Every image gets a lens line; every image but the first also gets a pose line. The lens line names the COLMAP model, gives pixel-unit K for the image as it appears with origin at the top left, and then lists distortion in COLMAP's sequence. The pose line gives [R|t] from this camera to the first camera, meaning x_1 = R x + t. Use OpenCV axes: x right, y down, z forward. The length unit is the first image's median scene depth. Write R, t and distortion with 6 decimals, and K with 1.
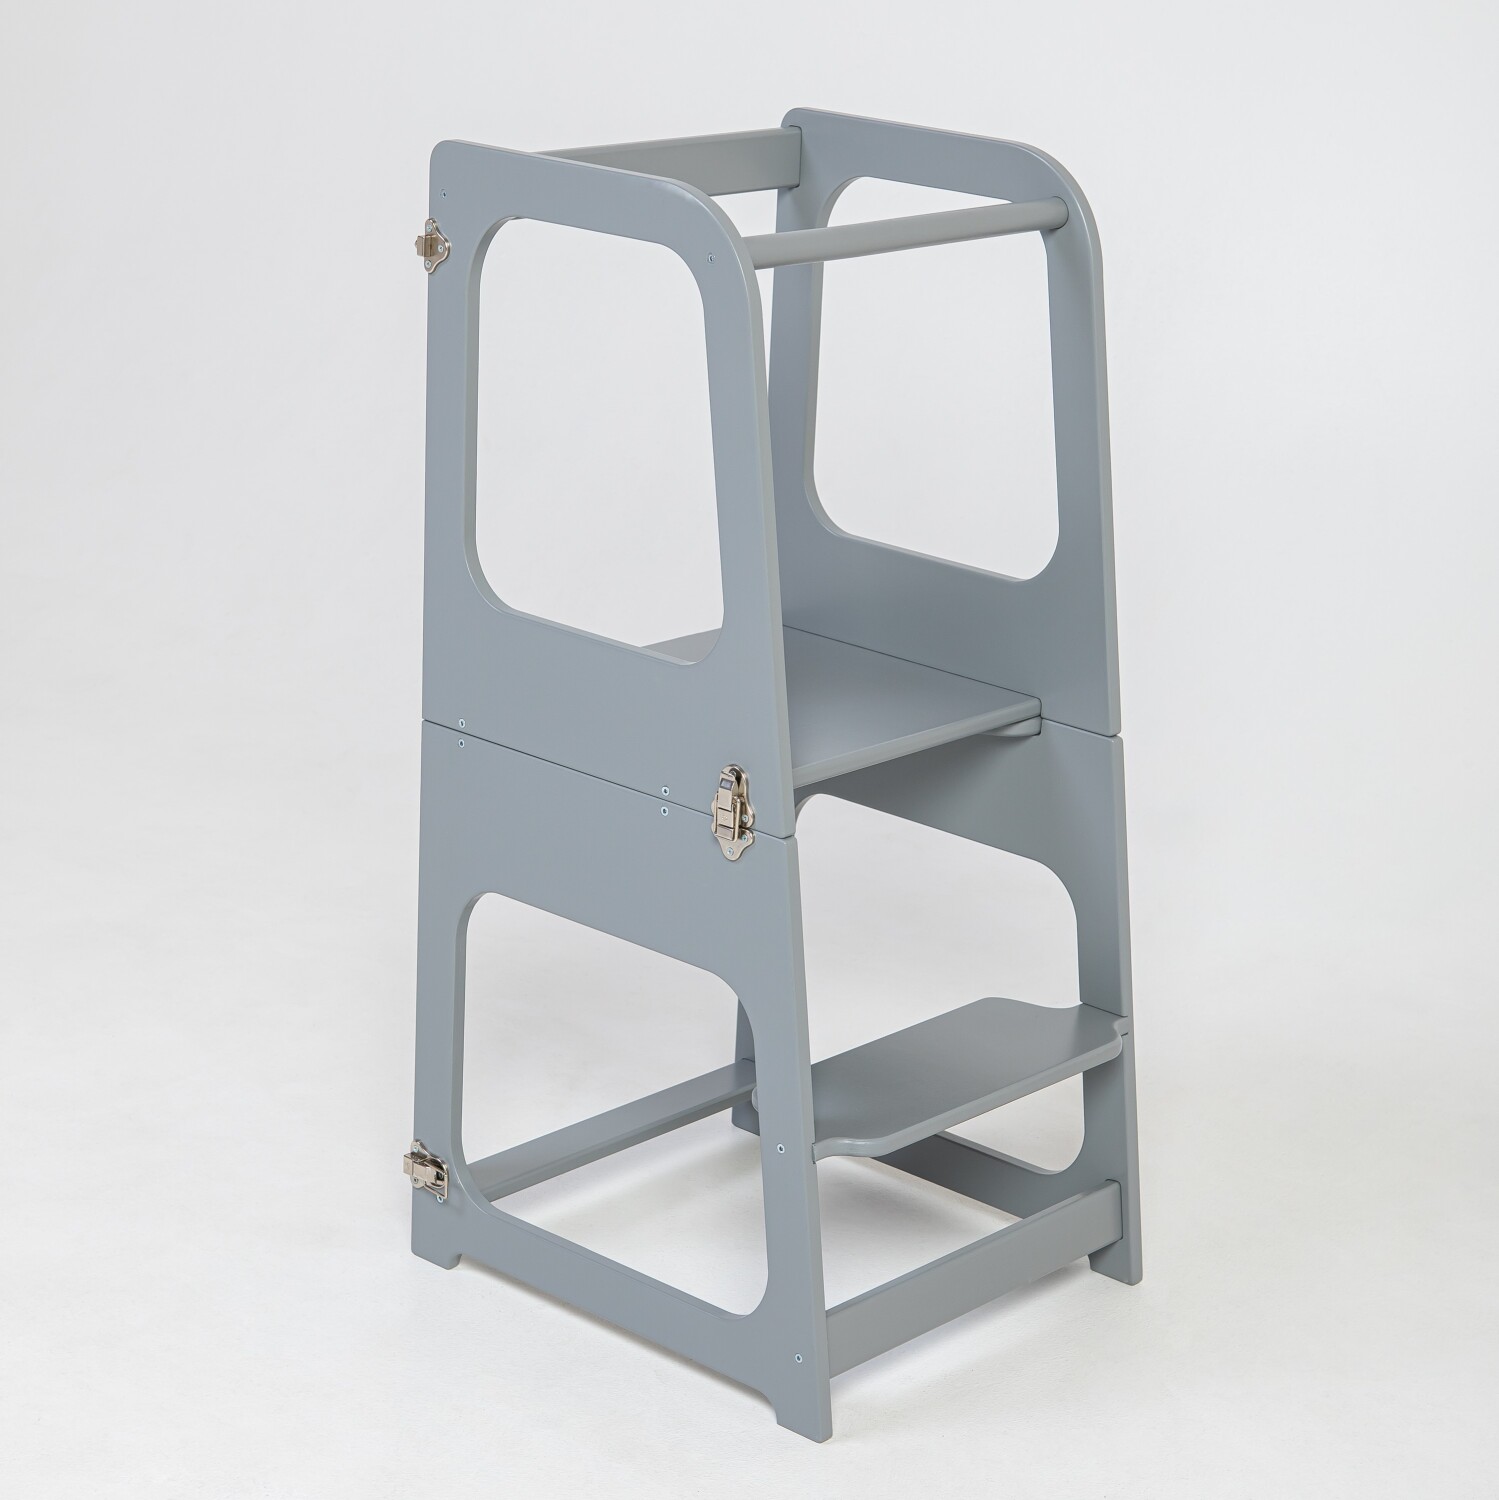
lens RADIAL K [[3589.3, 0, 749.5], [0, 3589.3, 750.0], [0, 0, 1]] dist [-0.896988, 18.991507]
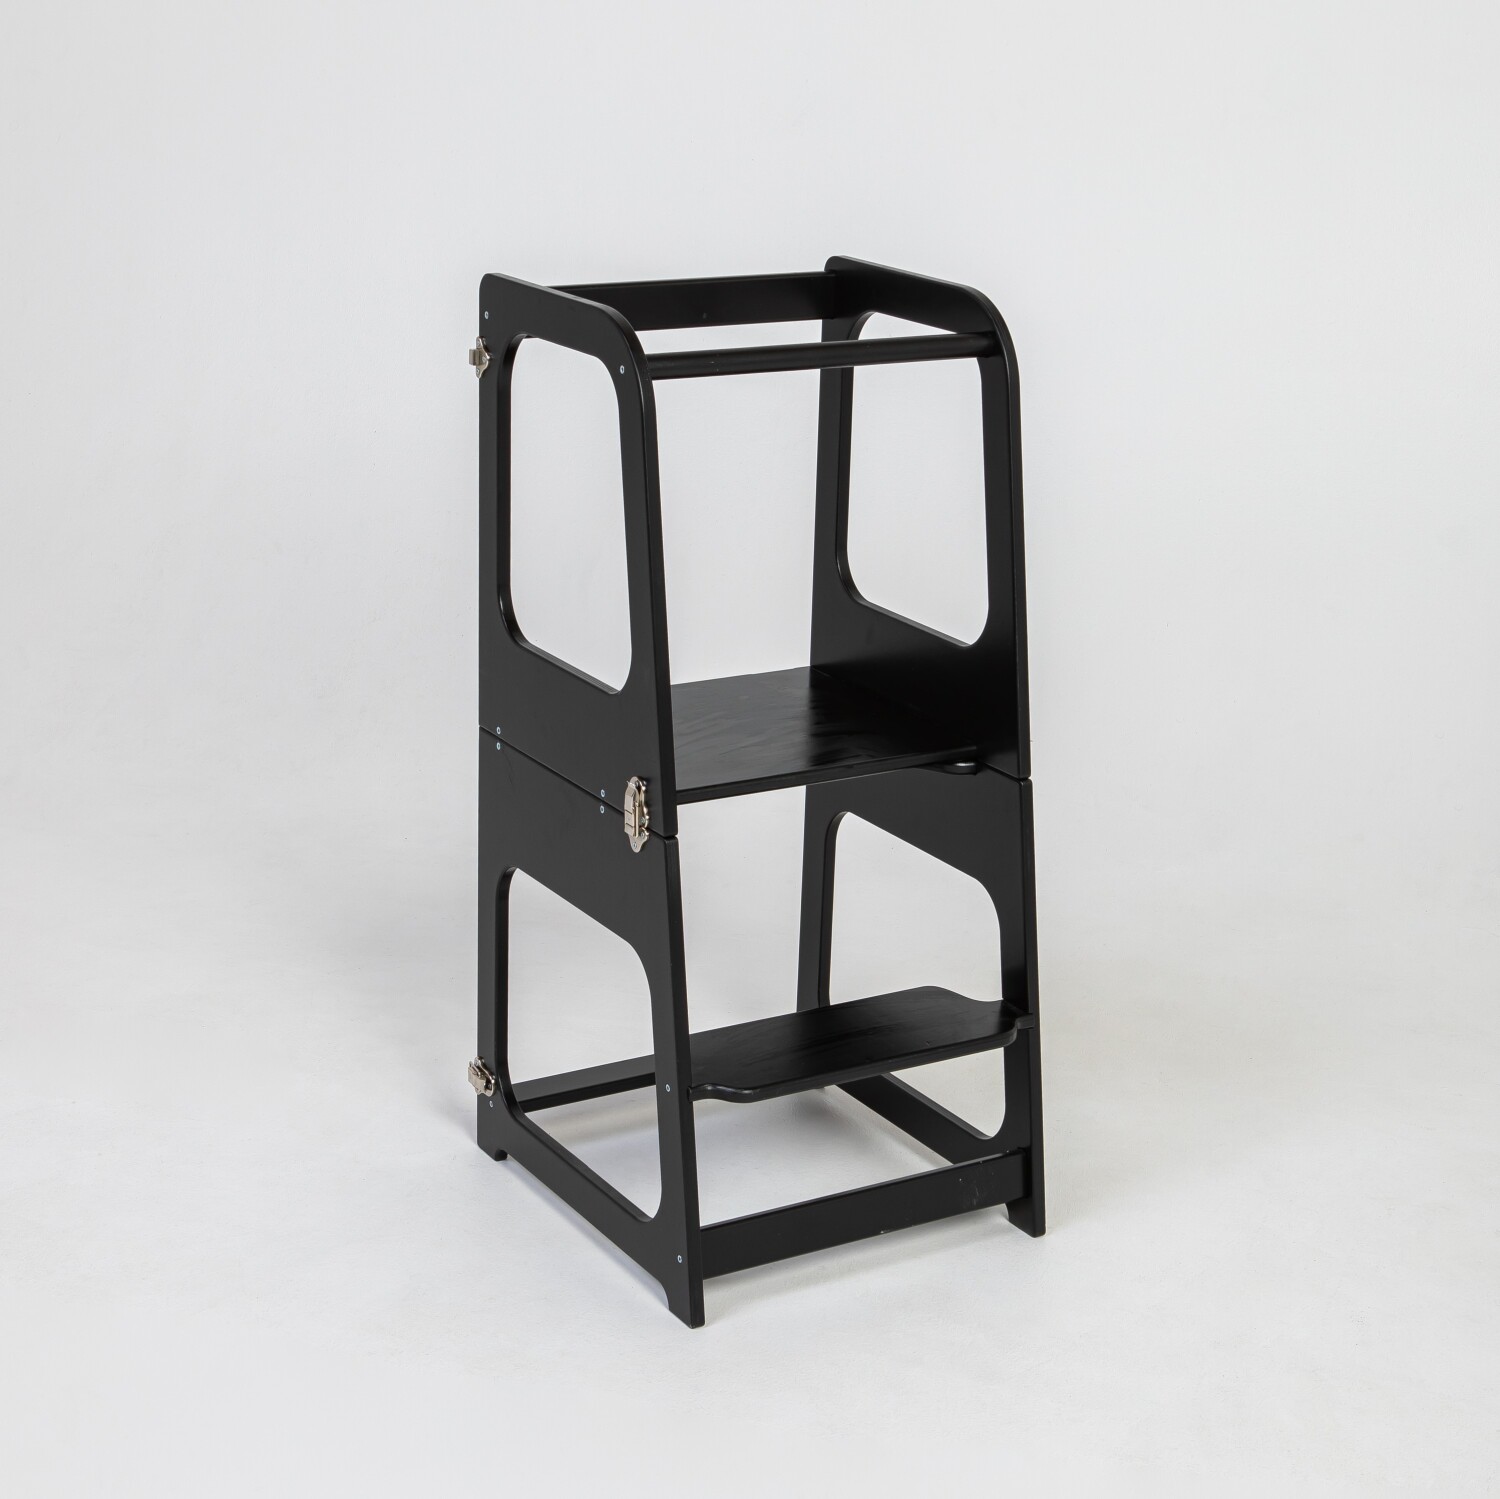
lens RADIAL K [[2823.2, 0, 750.0], [0, 2823.2, 749.5], [0, 0, 1]] dist [-0.026028, -0.076815]
pose [[0.950763, 0.064140, -0.303210, 0.301542], [-0.067570, 0.997714, -0.000824, -0.006632], [0.302464, 0.021272, 0.952924, 0.062181]]
